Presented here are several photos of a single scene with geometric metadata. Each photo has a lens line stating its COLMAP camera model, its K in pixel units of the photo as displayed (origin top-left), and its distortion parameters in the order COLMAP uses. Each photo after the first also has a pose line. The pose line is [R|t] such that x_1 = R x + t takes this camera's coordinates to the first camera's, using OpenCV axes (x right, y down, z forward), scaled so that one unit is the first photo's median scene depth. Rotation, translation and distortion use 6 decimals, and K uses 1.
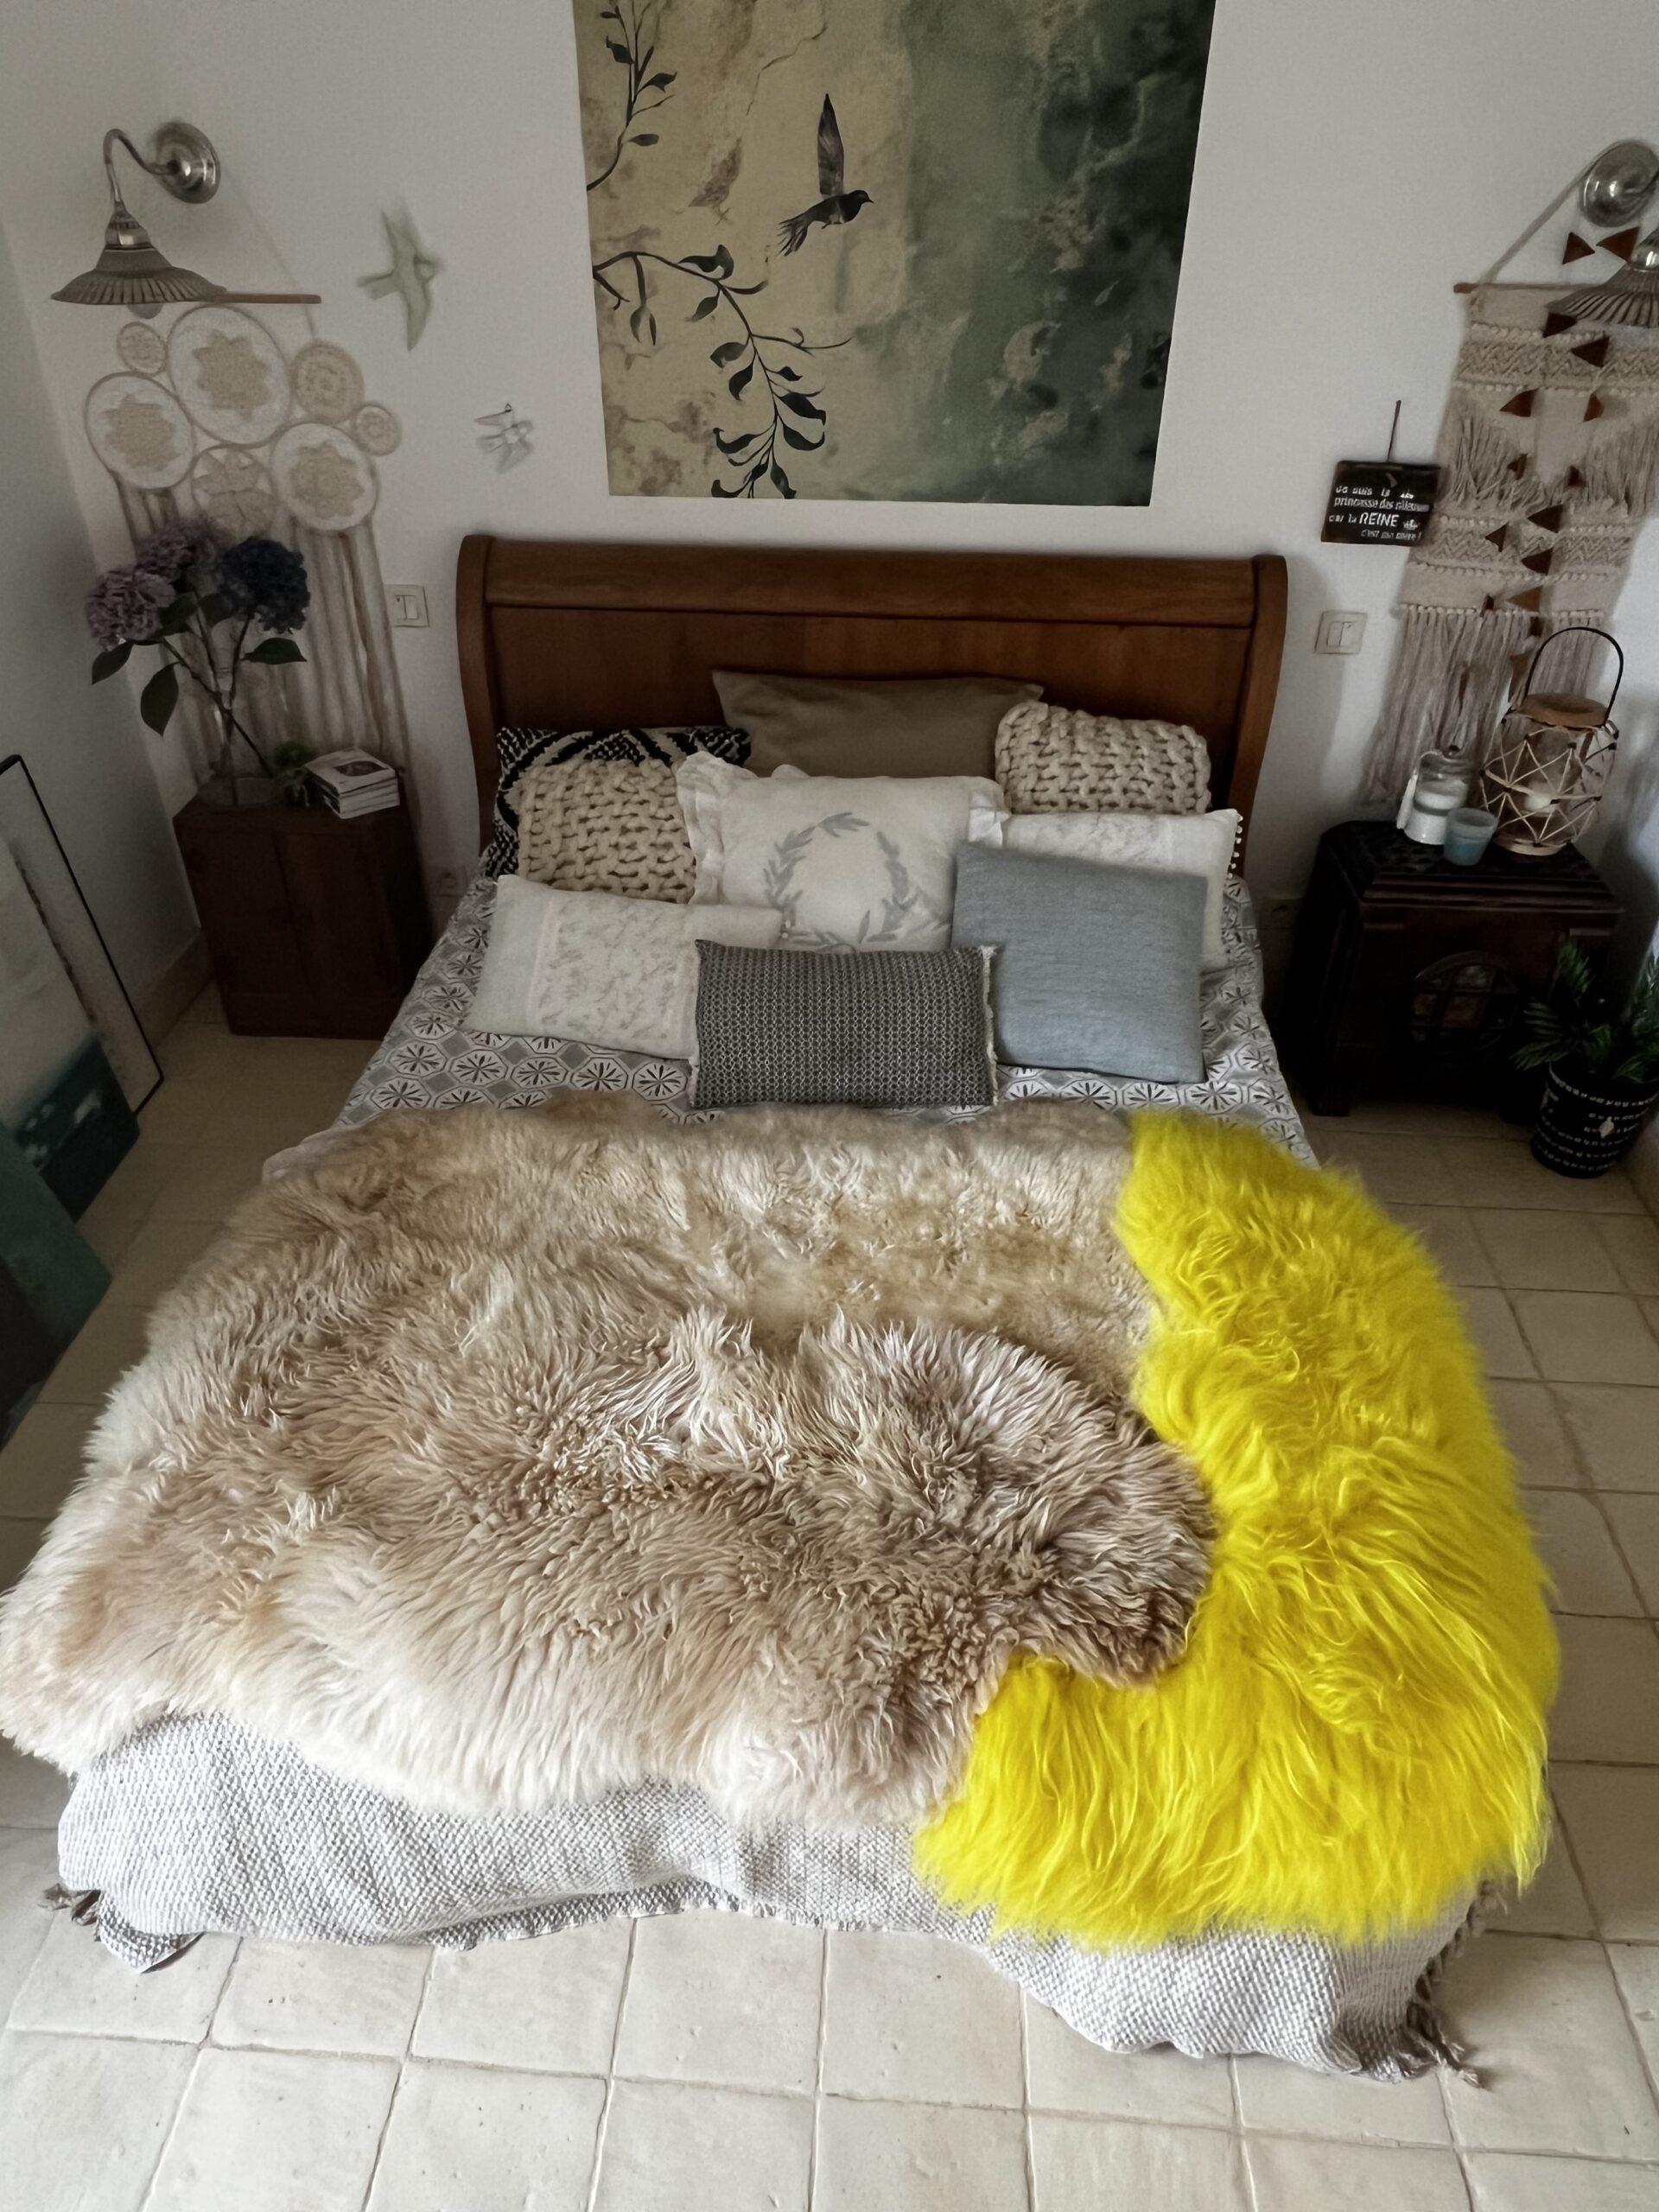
lens RADIAL K [[1469.7, 0, 818.2], [0, 1469.7, 1123.0], [0, 0, 1]] dist [0.007124, -0.005303]
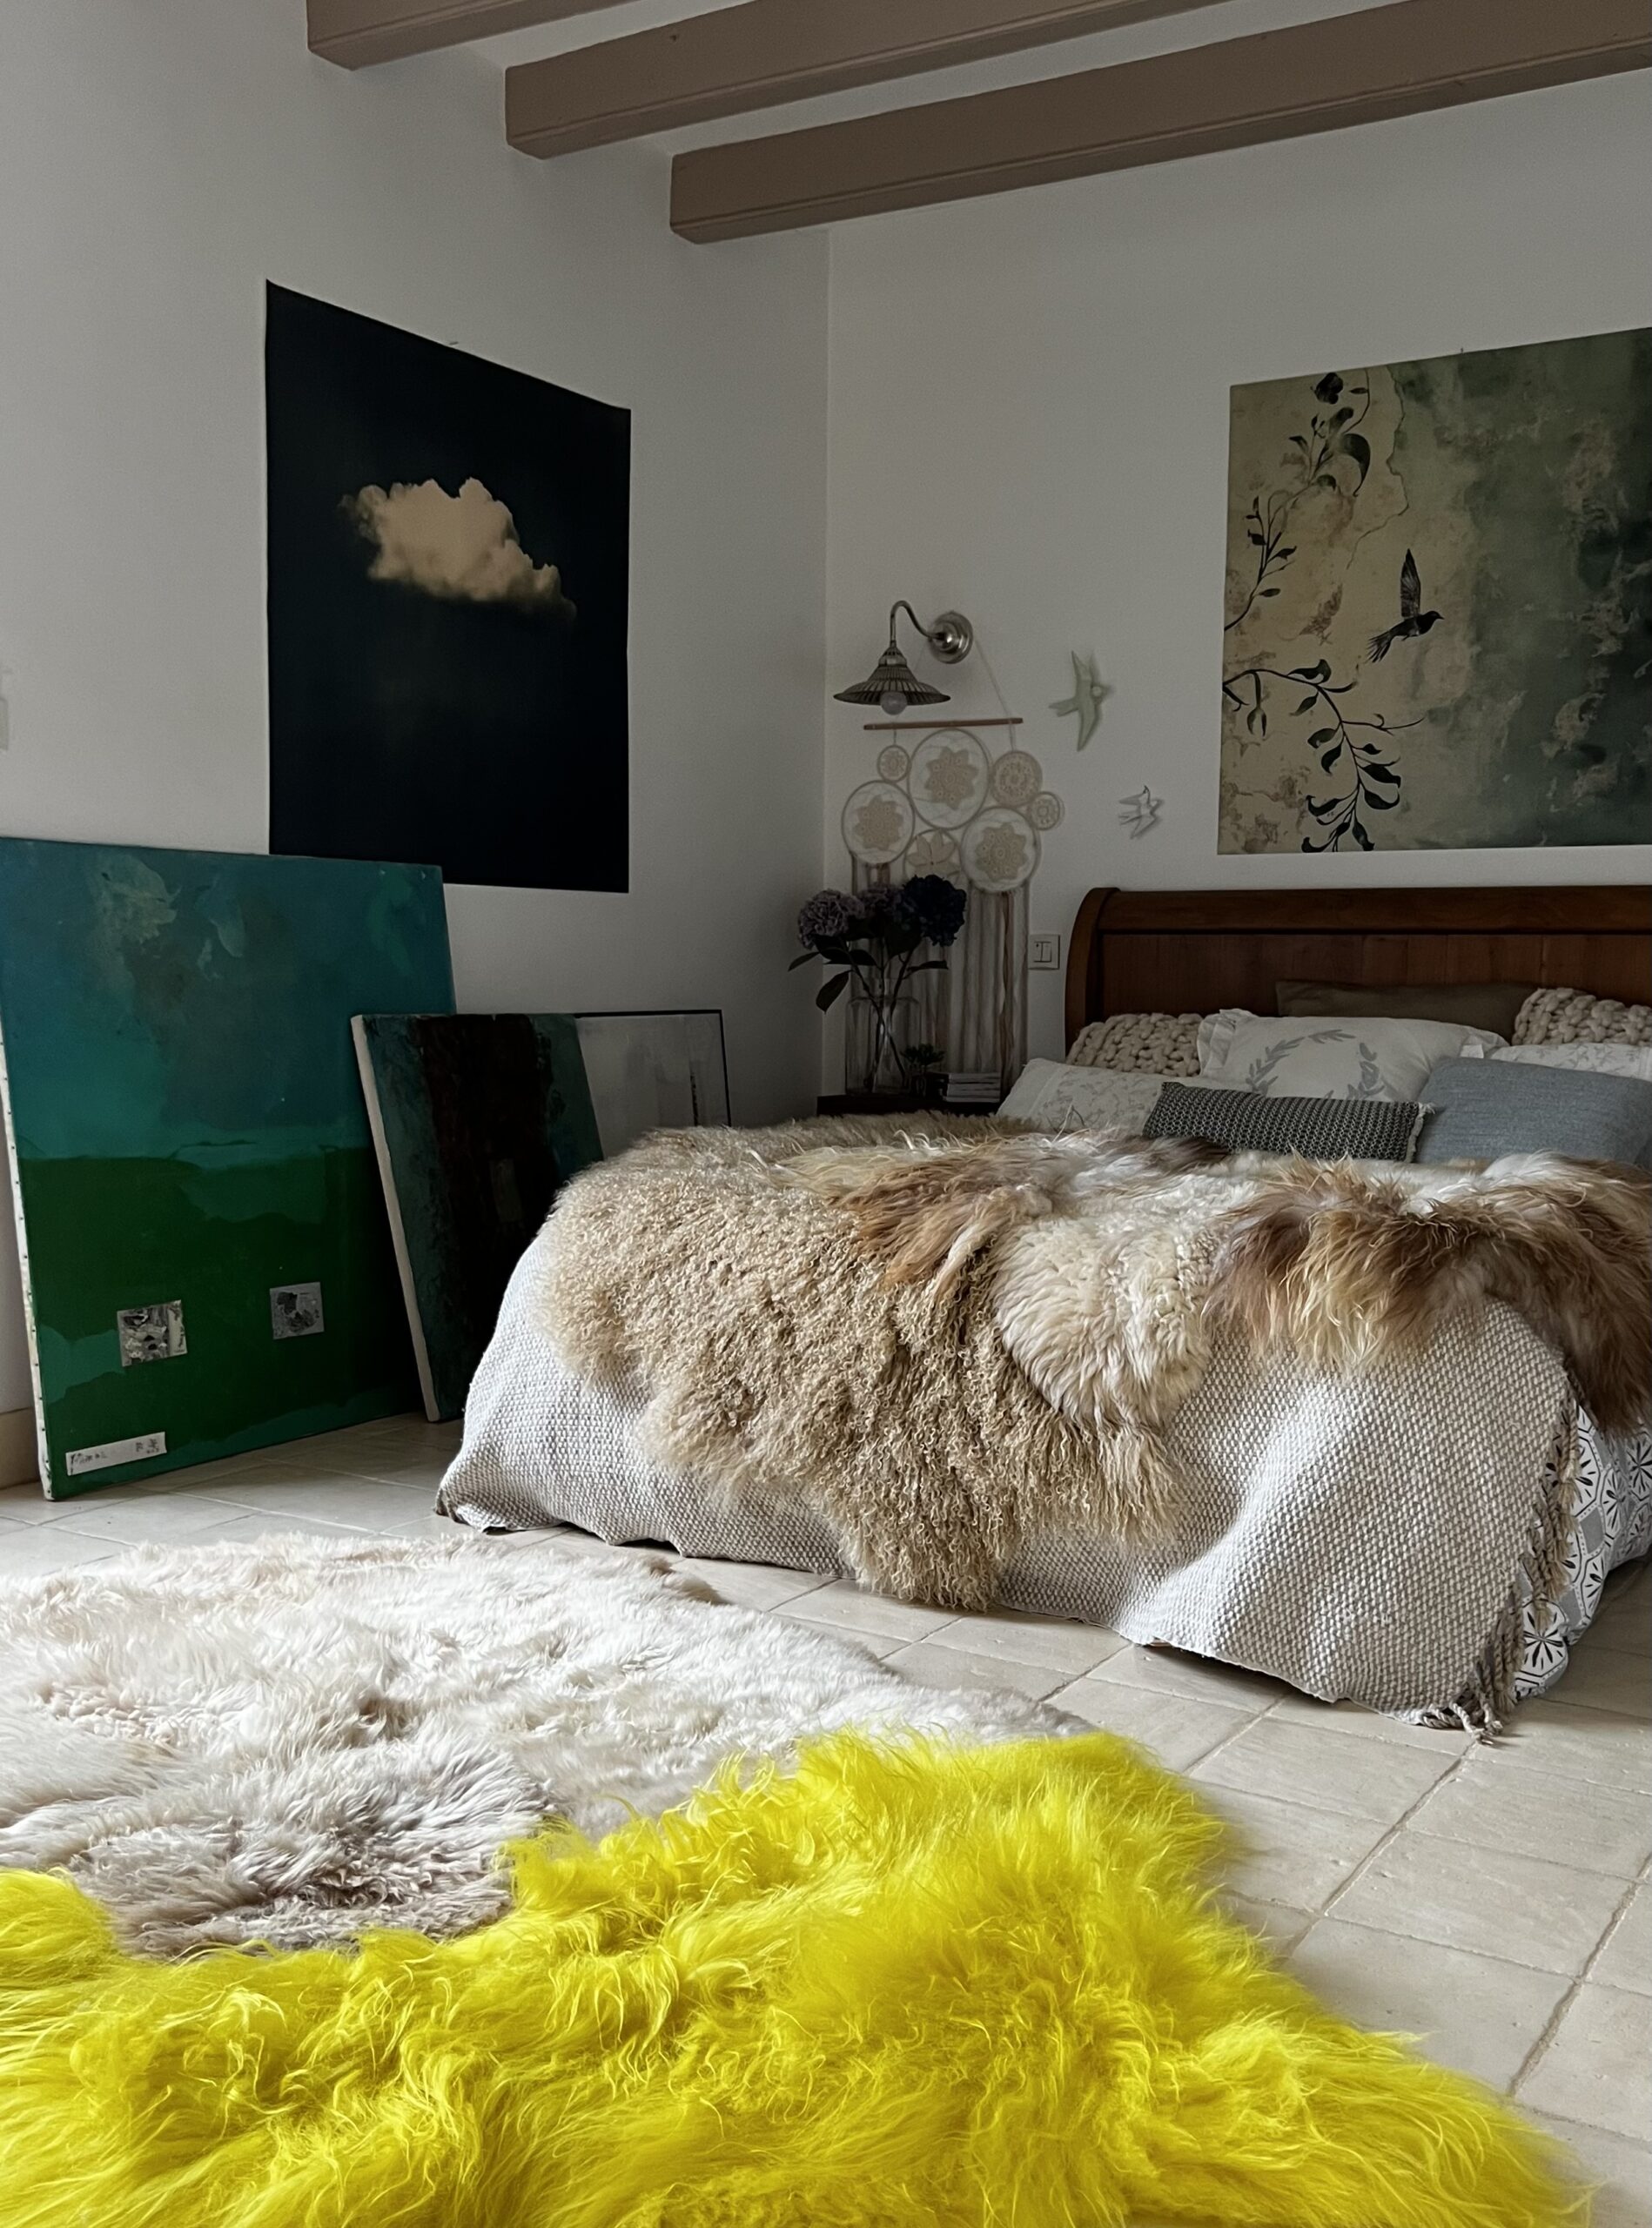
lens RADIAL K [[2174.3, 0, 884.2], [0, 2174.3, 1119.6], [0, 0, 1]] dist [0.156841, -0.369023]
pose [[0.890118, 0.037500, -0.454185, 0.450824], [-0.277438, 0.835241, -0.474764, 0.697672], [0.361551, 0.548604, 0.753867, -0.317606]]
